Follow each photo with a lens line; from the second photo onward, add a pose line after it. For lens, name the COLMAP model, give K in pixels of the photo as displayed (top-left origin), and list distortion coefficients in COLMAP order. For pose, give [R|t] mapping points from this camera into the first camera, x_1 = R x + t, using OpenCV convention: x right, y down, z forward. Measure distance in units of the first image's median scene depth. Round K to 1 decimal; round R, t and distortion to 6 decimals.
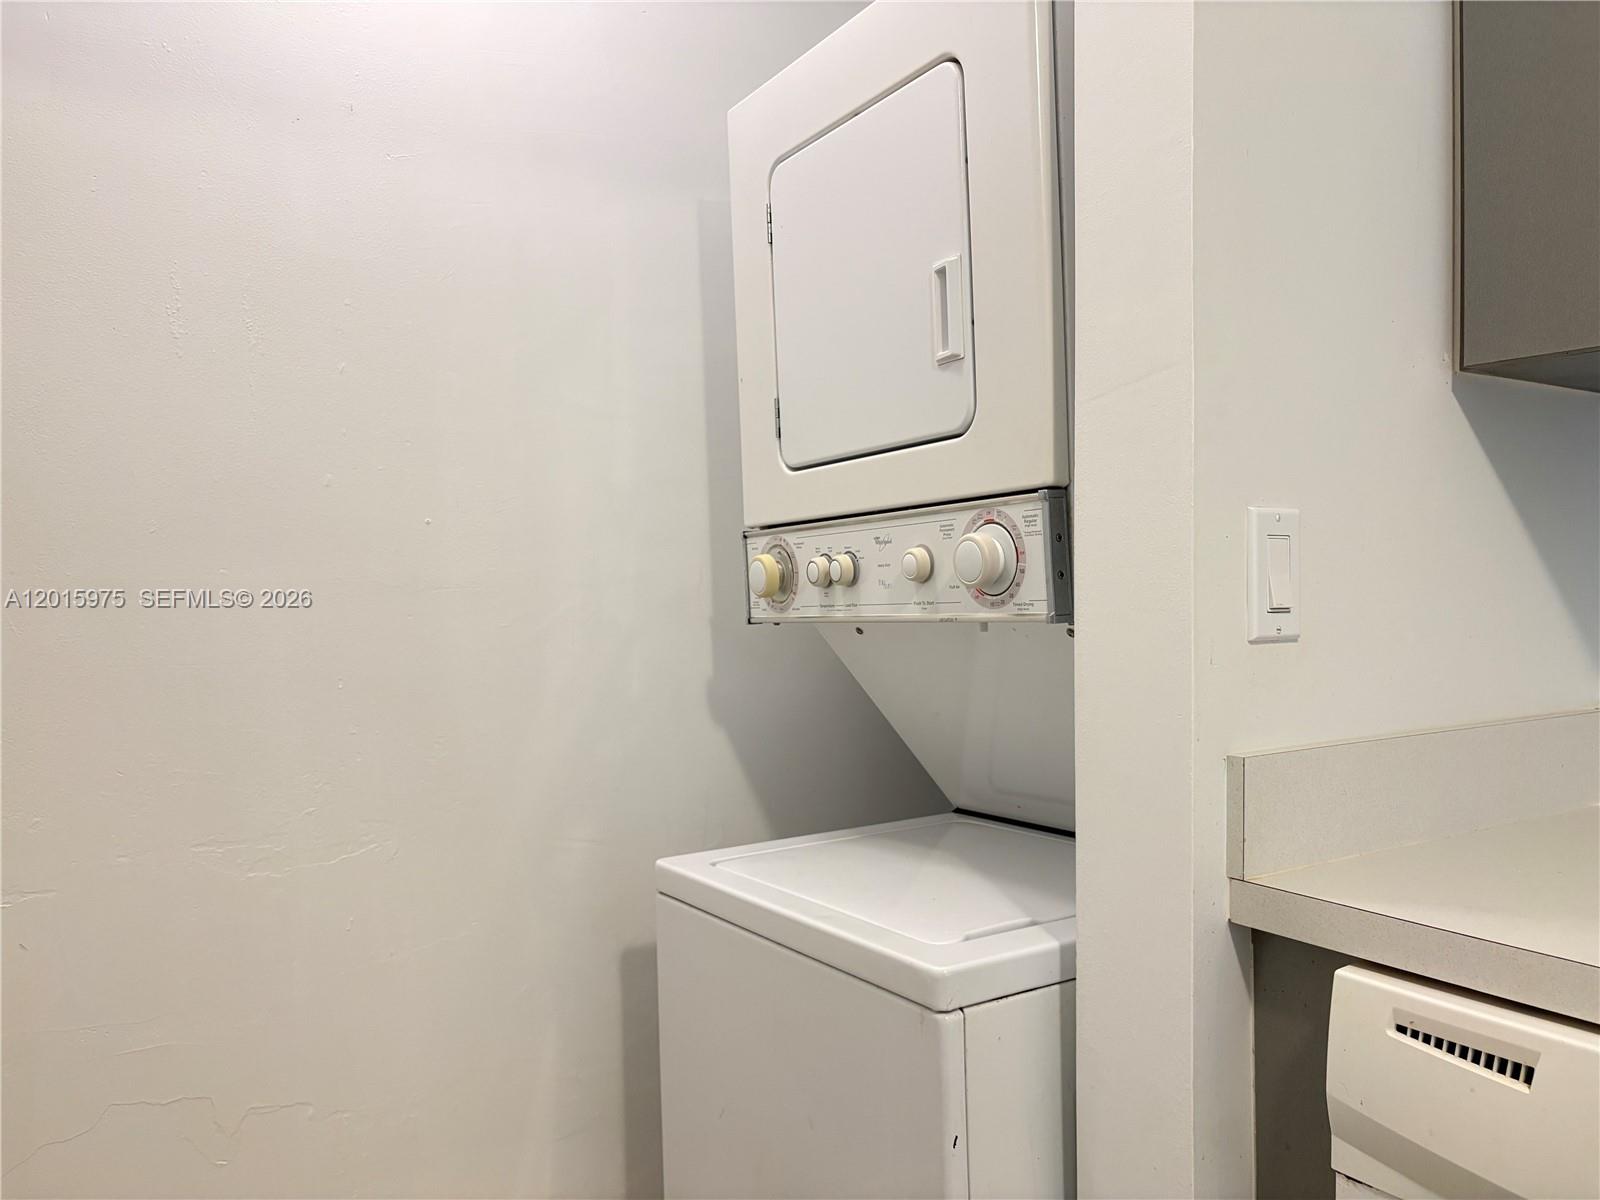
lens RADIAL K [[1205.8, 0, 800.0], [0, 1205.8, 600.0], [0, 0, 1]] dist [0.029872, -0.007793]
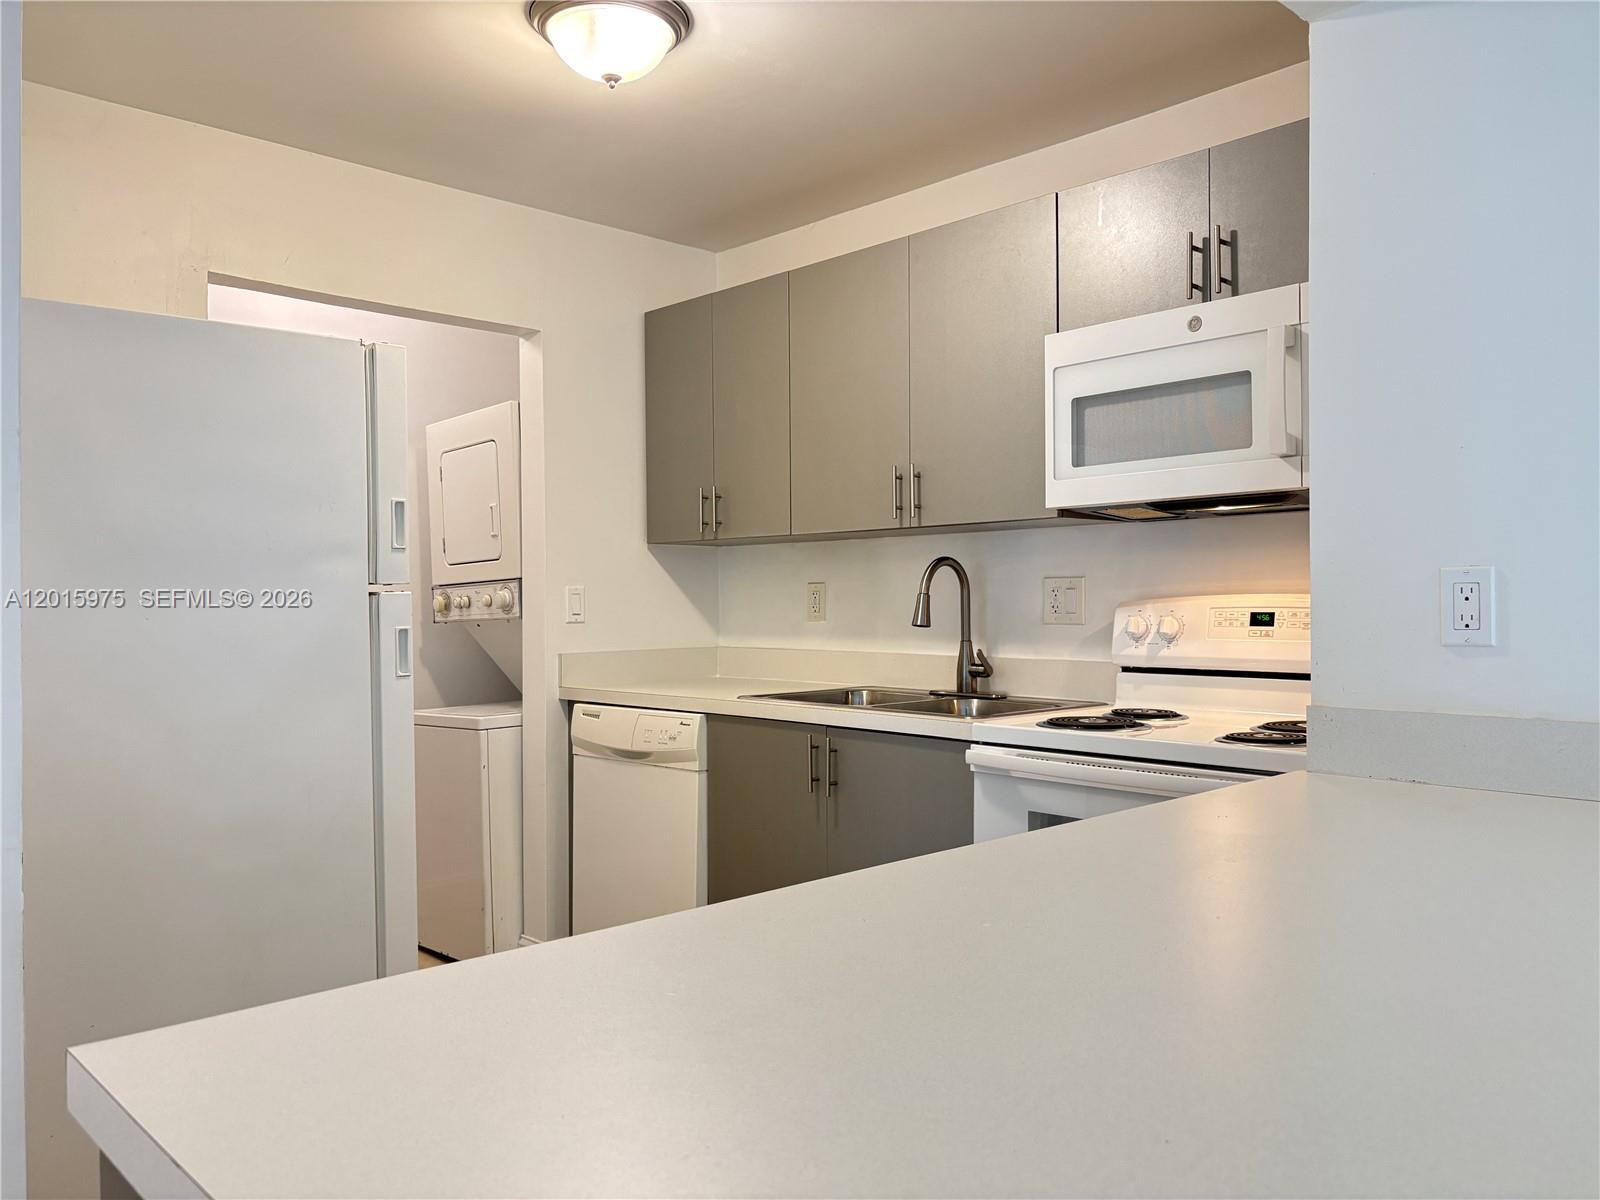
lens RADIAL K [[1205.8, 0, 800.0], [0, 1205.8, 600.0], [0, 0, 1]] dist [0.029872, -0.007793]
pose [[0.980601, 0.002433, 0.195997, 0.274328], [0.001982, 0.999749, -0.022326, 0.038049], [-0.196002, 0.022281, 0.980350, -2.128018]]
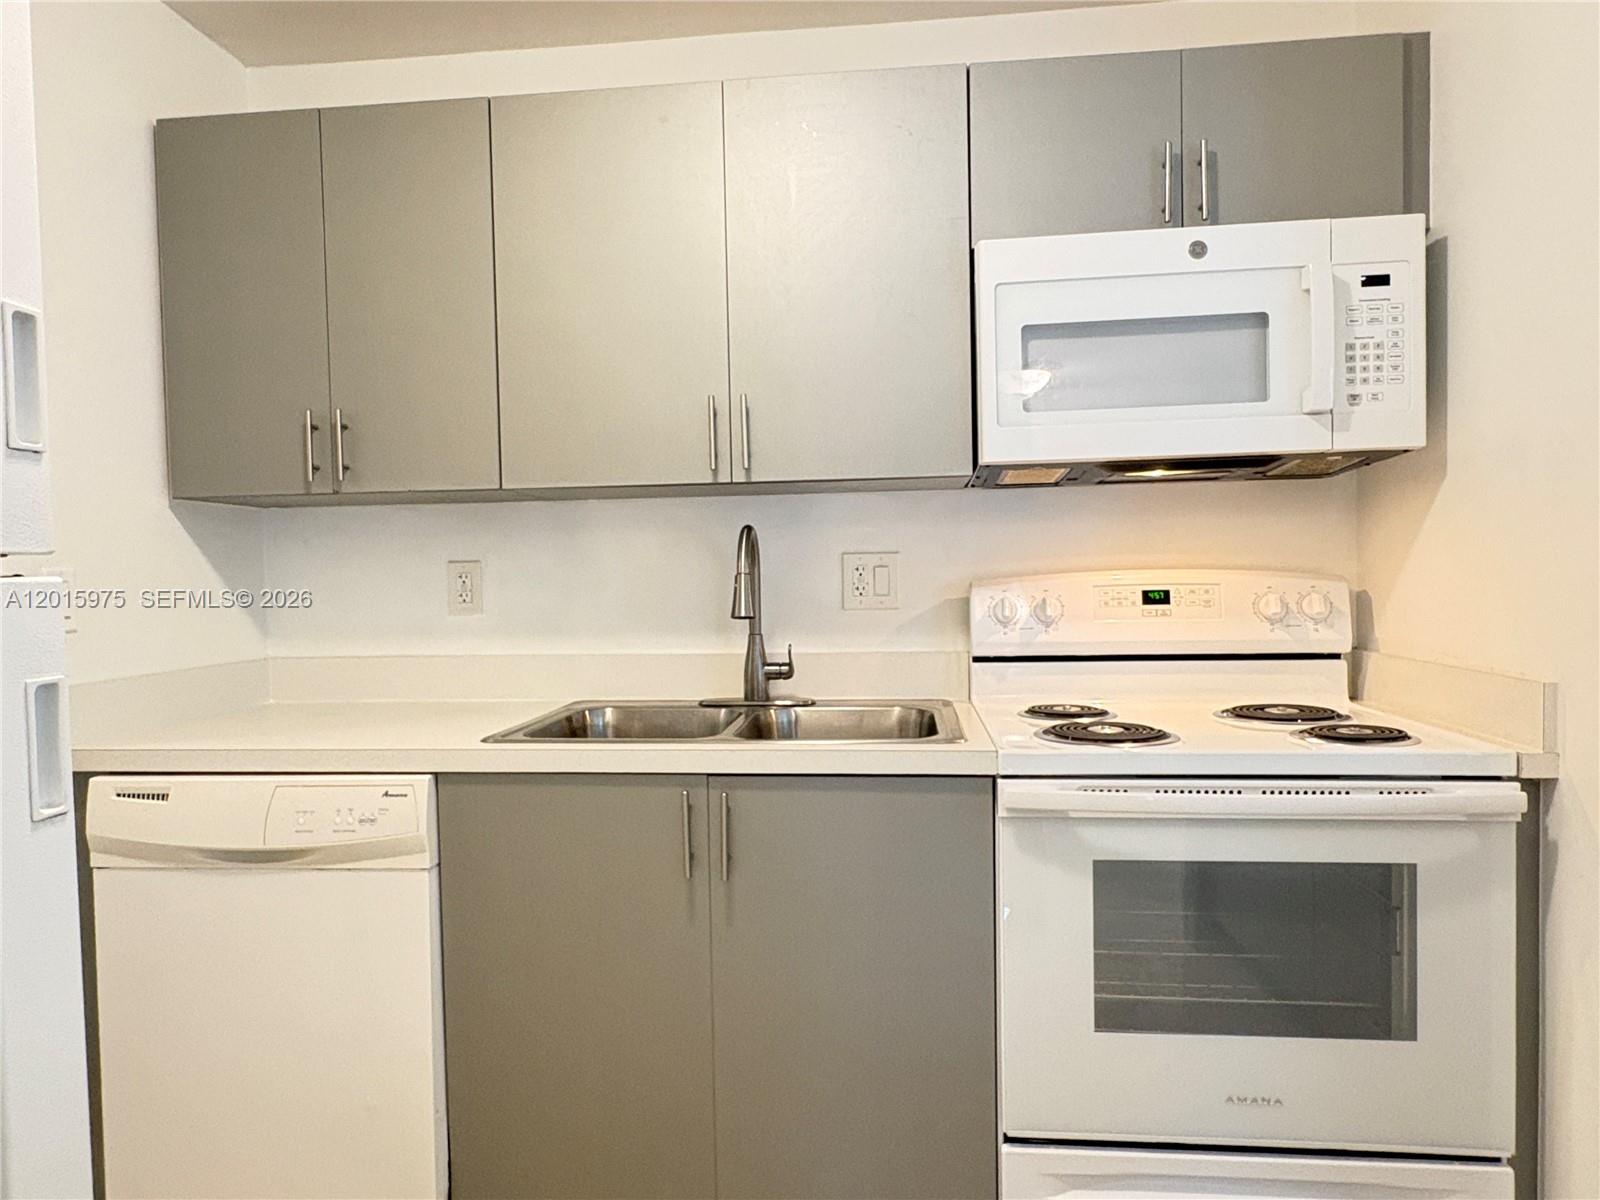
lens RADIAL K [[1011.4, 0, 792.2], [0, 1011.4, 603.3], [0, 0, 1]] dist [-0.006321, -0.001503]
pose [[0.619693, -0.026494, 0.784397, -0.137139], [0.029916, 0.999501, 0.010125, 0.003297], [-0.784274, 0.017192, 0.620176, -0.820166]]
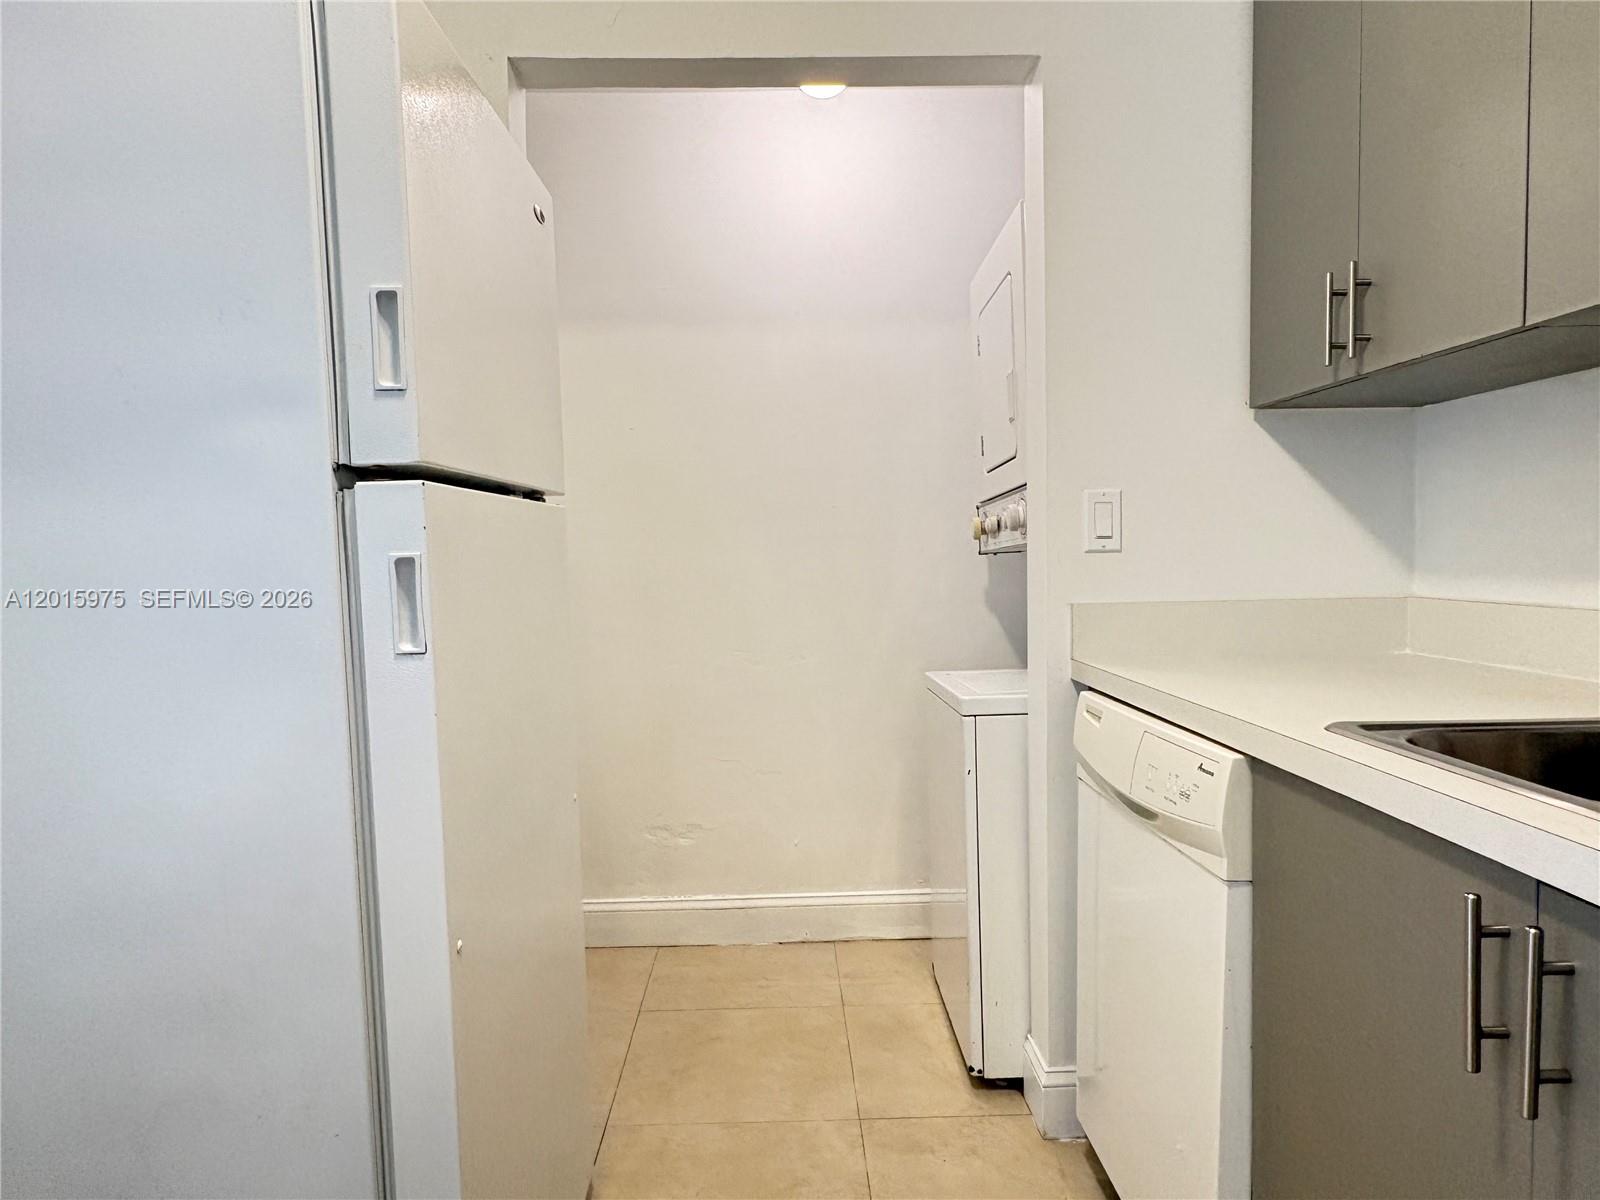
lens RADIAL K [[1038.3, 0, 792.5], [0, 1038.3, 607.0], [0, 0, 1]] dist [0.001460, 0.004431]
pose [[0.856354, 0.021947, -0.515922, 0.692473], [-0.001043, 0.999168, 0.040772, 0.045350], [0.516387, -0.034377, 0.855665, -0.685302]]
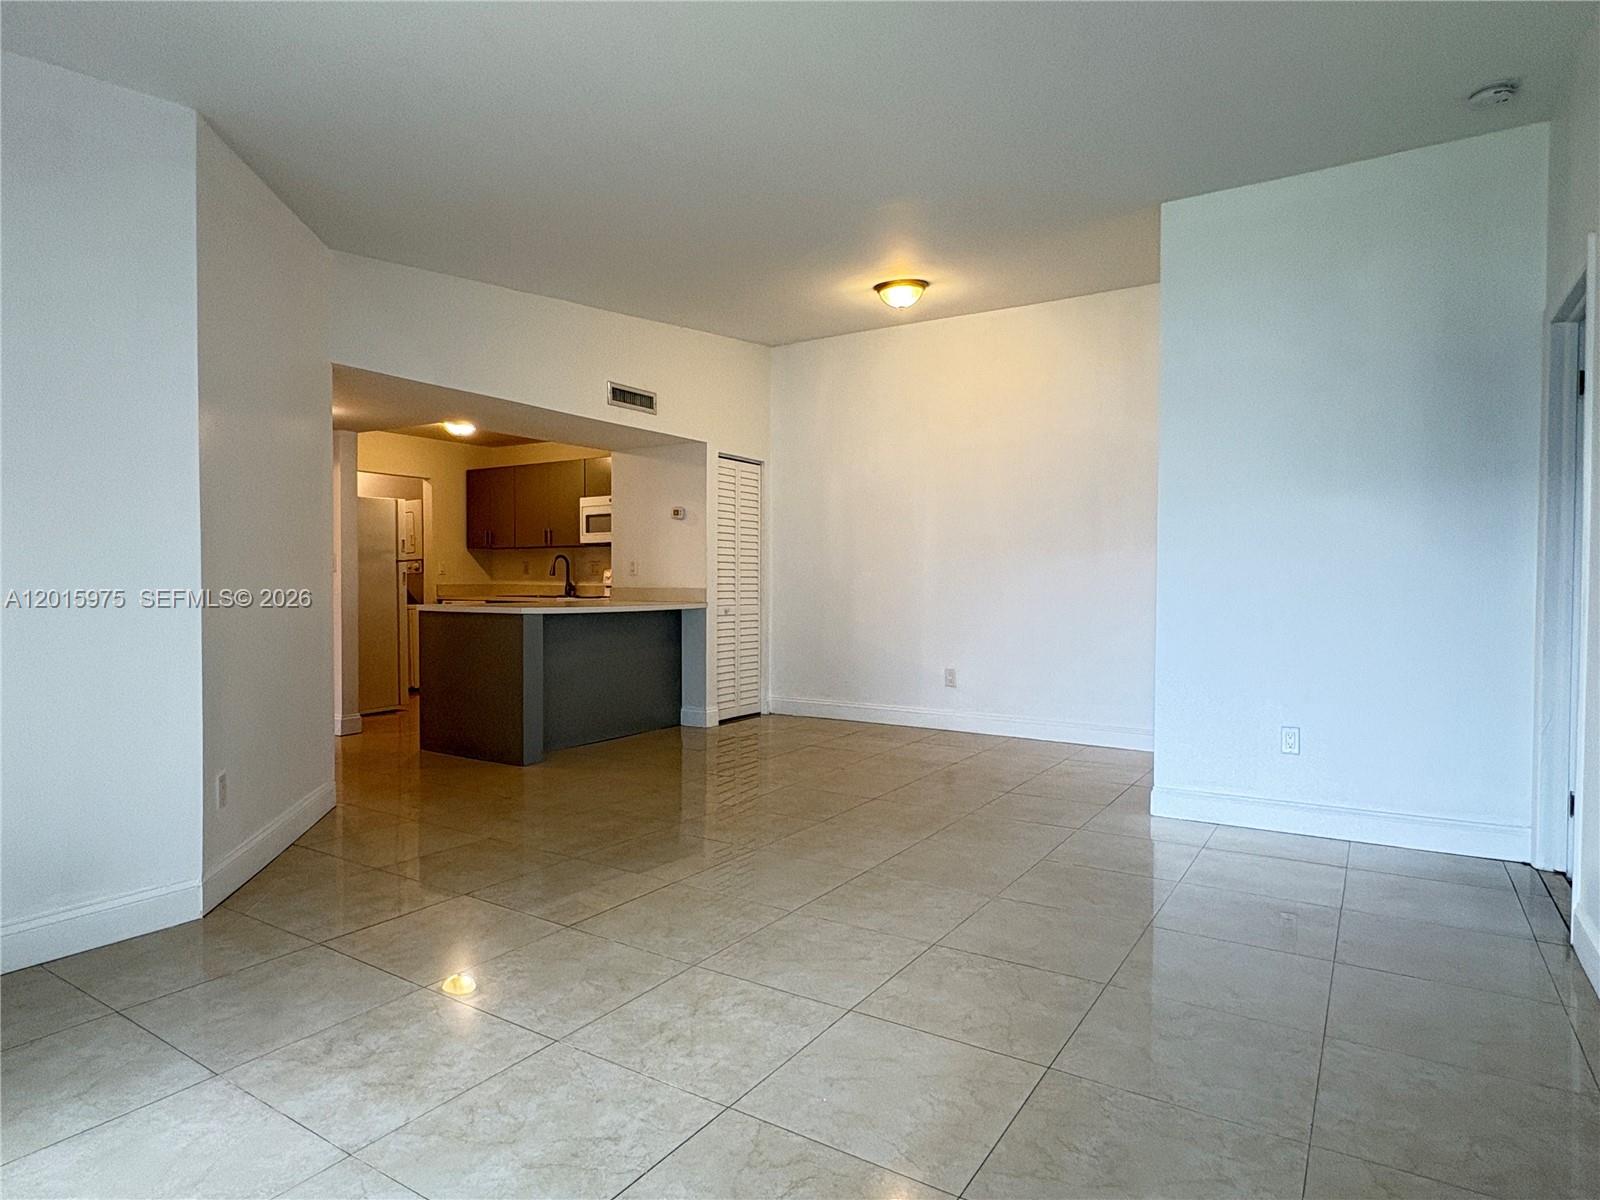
lens RADIAL K [[912.1, 0, 800.0], [0, 912.1, 600.0], [0, 0, 1]] dist [0.002224, 0.001093]
pose [[0.907733, 0.005834, 0.419507, -0.106088], [-0.004783, 0.999982, -0.003559, 0.224309], [-0.419521, 0.001224, 0.907745, -6.290760]]
